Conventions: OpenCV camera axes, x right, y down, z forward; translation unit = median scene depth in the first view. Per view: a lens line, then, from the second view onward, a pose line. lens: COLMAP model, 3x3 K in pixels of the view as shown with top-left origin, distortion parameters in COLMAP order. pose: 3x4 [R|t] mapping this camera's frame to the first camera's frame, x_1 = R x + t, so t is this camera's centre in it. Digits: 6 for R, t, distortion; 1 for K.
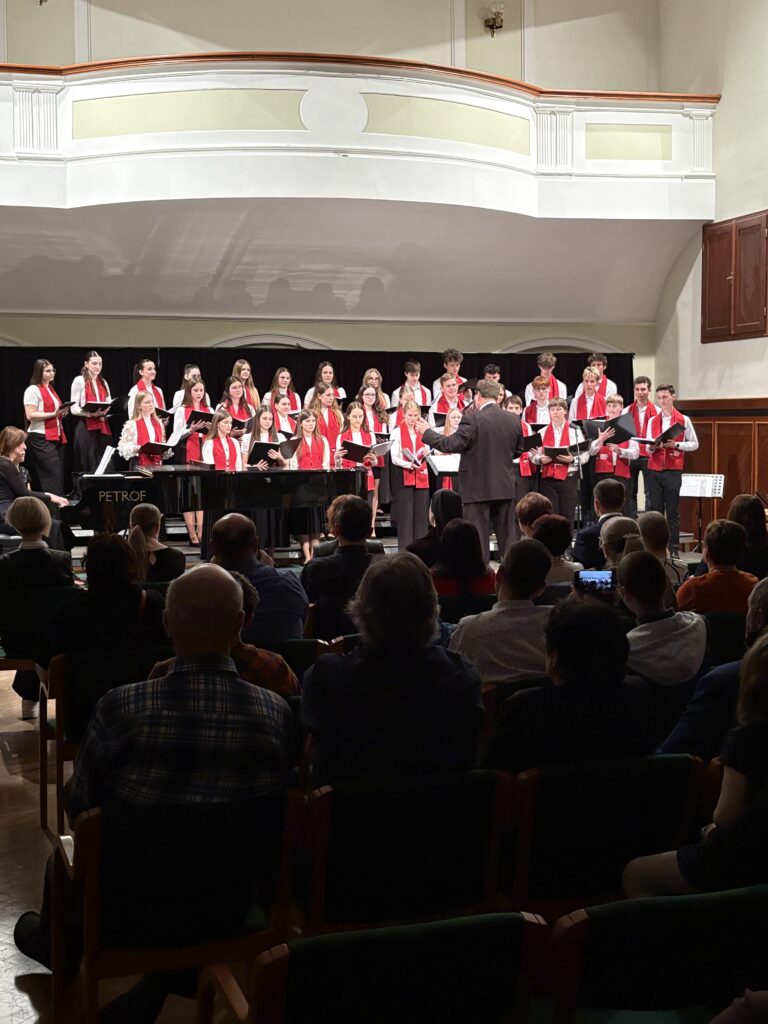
lens RADIAL K [[1401.0, 0, 374.4], [0, 1401.0, 515.7], [0, 0, 1]] dist [0.087948, 0.000000]
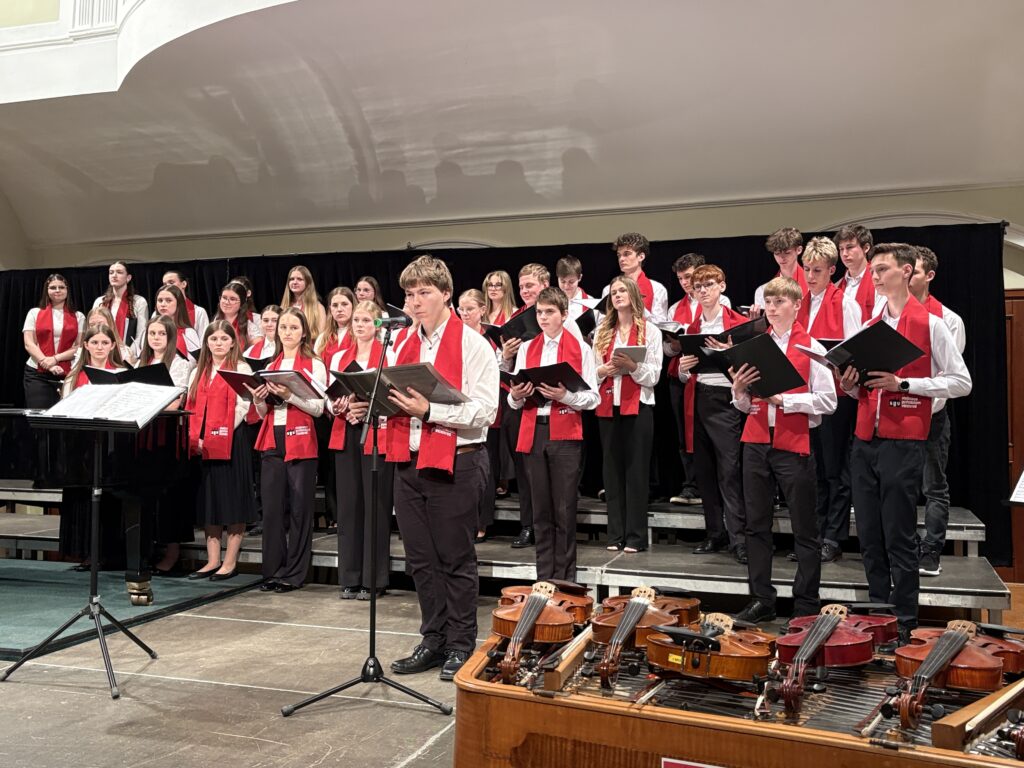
lens RADIAL K [[1014.5, 0, 505.7], [0, 1014.5, 385.0], [0, 0, 1]] dist [0.020668, 0.000000]
pose [[0.797226, 0.001456, -0.603680, 0.285161], [-0.053675, 0.996207, -0.068482, -0.020649], [0.601290, 0.086998, 0.794280, 0.635285]]
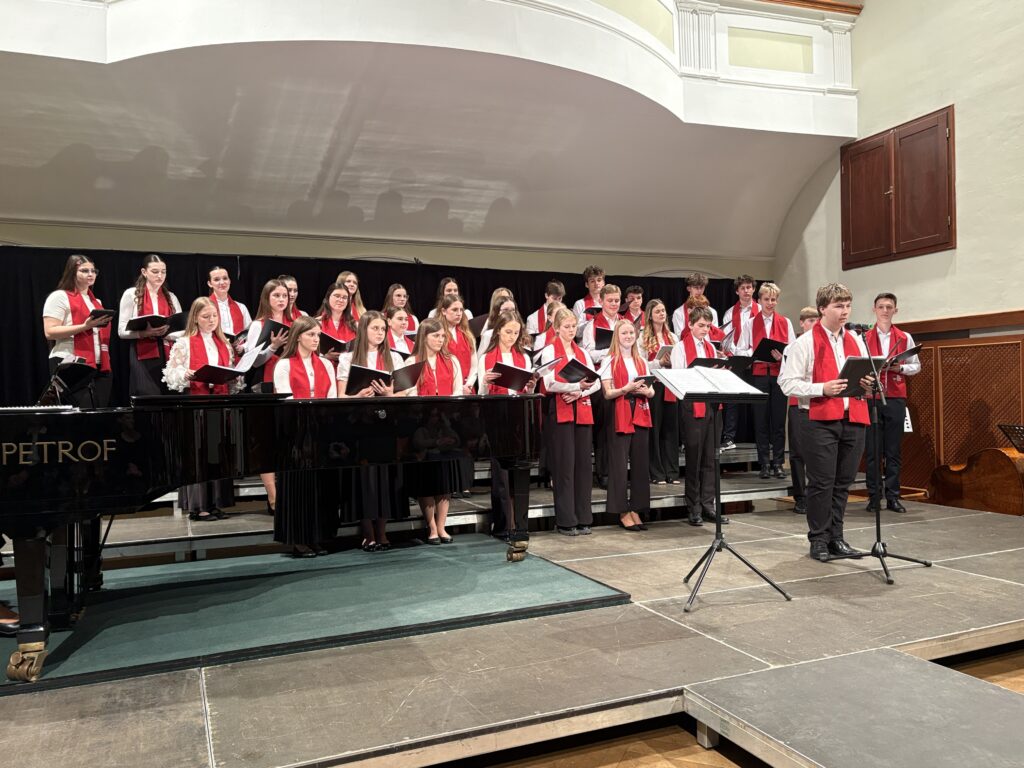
lens RADIAL K [[795.0, 0, 509.3], [0, 795.0, 389.1], [0, 0, 1]] dist [0.030609, -0.022121]
pose [[0.996458, -0.013281, 0.083037, -0.039072], [0.019318, 0.997193, -0.072334, -0.008904], [-0.081843, 0.073682, 0.993918, 0.528187]]
